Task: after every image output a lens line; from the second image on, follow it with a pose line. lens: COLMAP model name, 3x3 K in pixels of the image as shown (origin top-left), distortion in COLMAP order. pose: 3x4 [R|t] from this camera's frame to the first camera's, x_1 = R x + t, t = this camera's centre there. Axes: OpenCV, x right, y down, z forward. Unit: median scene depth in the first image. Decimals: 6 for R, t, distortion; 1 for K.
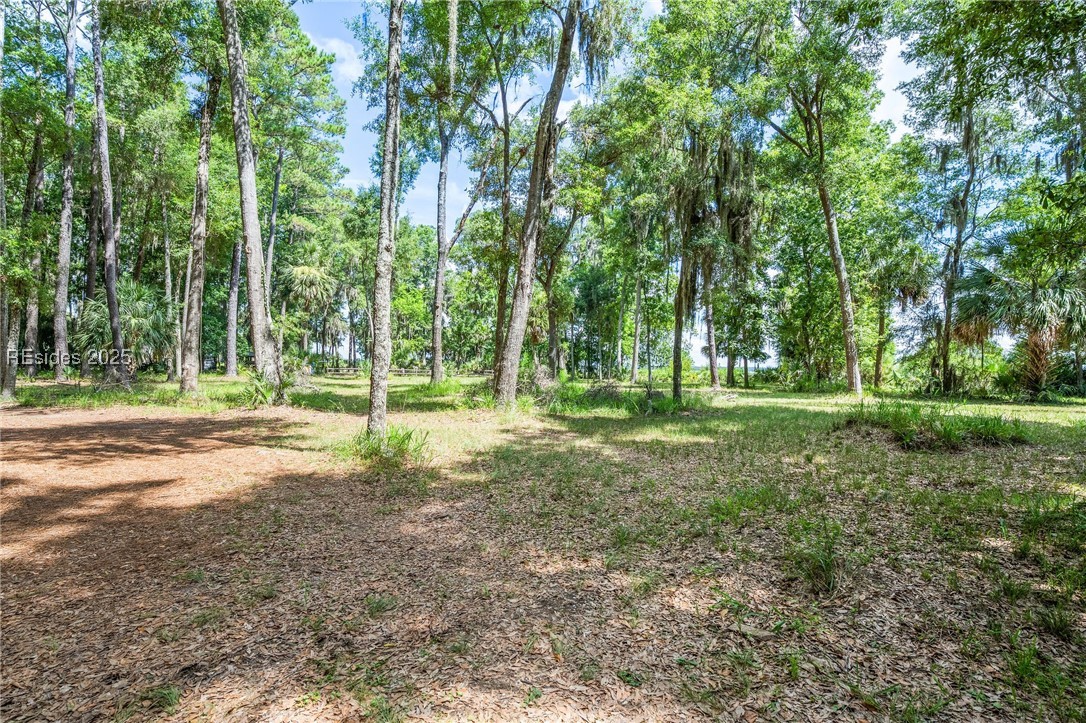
lens RADIAL K [[562.8, 0, 543.0], [0, 562.8, 361.1], [0, 0, 1]] dist [0.000893, 0.000044]
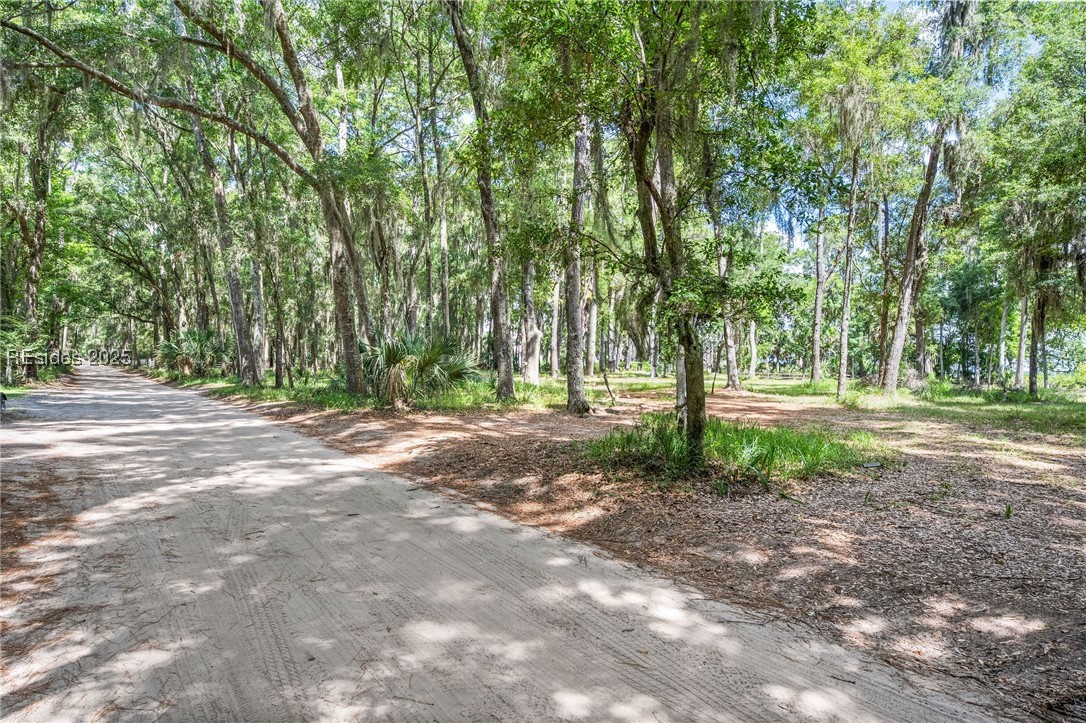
lens RADIAL K [[593.6, 0, 542.9], [0, 593.6, 359.6], [0, 0, 1]] dist [-0.005522, 0.000102]
pose [[0.856856, -0.005970, -0.515521, -0.018565], [0.001279, 0.999954, -0.009454, -0.000784], [0.515554, 0.007441, 0.856825, -0.409110]]
